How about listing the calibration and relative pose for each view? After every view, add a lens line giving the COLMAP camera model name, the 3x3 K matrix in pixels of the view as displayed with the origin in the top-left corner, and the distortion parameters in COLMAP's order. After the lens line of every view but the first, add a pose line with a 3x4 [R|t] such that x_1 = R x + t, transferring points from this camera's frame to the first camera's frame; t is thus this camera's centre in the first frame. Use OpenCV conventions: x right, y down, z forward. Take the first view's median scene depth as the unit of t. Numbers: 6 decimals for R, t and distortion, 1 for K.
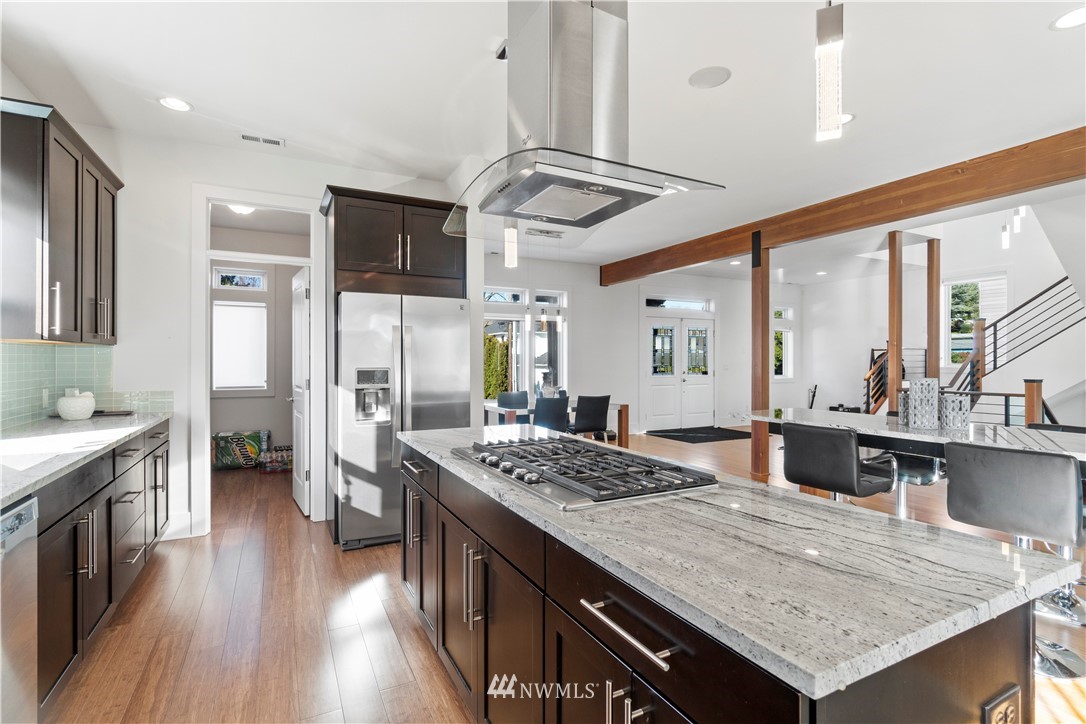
lens RADIAL K [[511.4, 0, 535.9], [0, 511.4, 362.0], [0, 0, 1]] dist [-0.003139, -0.001165]
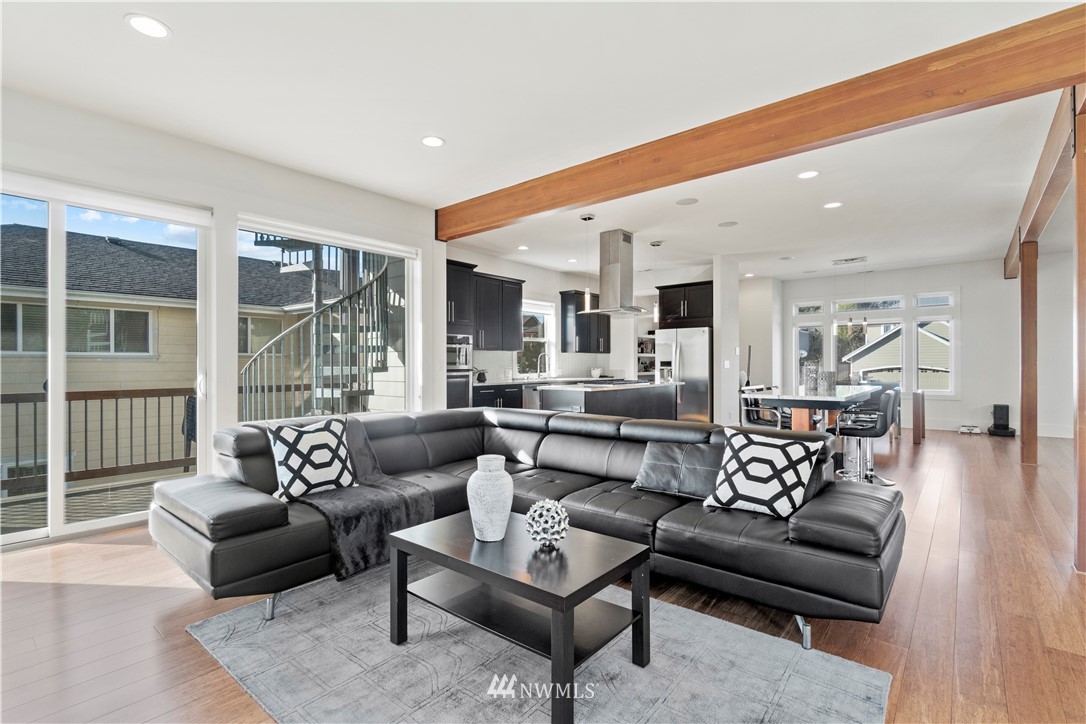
lens RADIAL K [[511.4, 0, 544.8], [0, 511.4, 362.5], [0, 0, 1]] dist [-0.003139, -0.001165]
pose [[0.385004, -0.002241, -0.922912, 1.635430], [0.000177, 0.999997, -0.002355, 0.026721], [0.922915, 0.000743, 0.385003, -0.445107]]
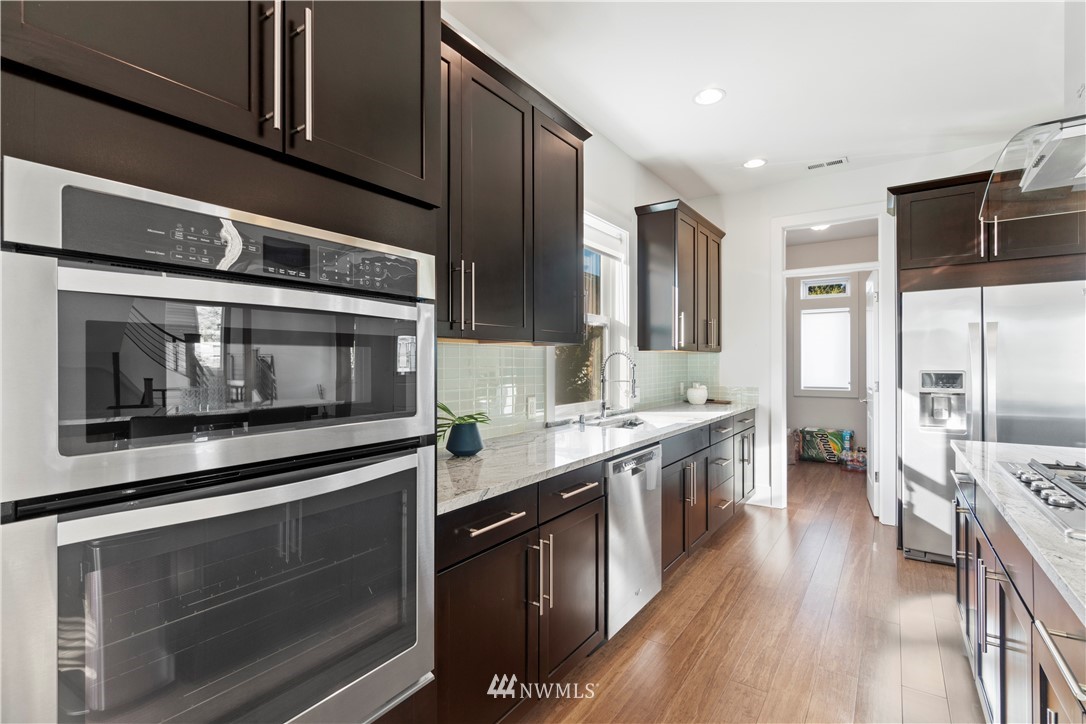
lens RADIAL K [[511.4, 0, 545.3], [0, 511.4, 360.3], [0, 0, 1]] dist [-0.003139, -0.001165]
pose [[0.481460, -0.007739, -0.876434, 0.143970], [0.001113, 0.999966, -0.008218, -0.000327], [0.876467, 0.002981, 0.481452, -0.069636]]
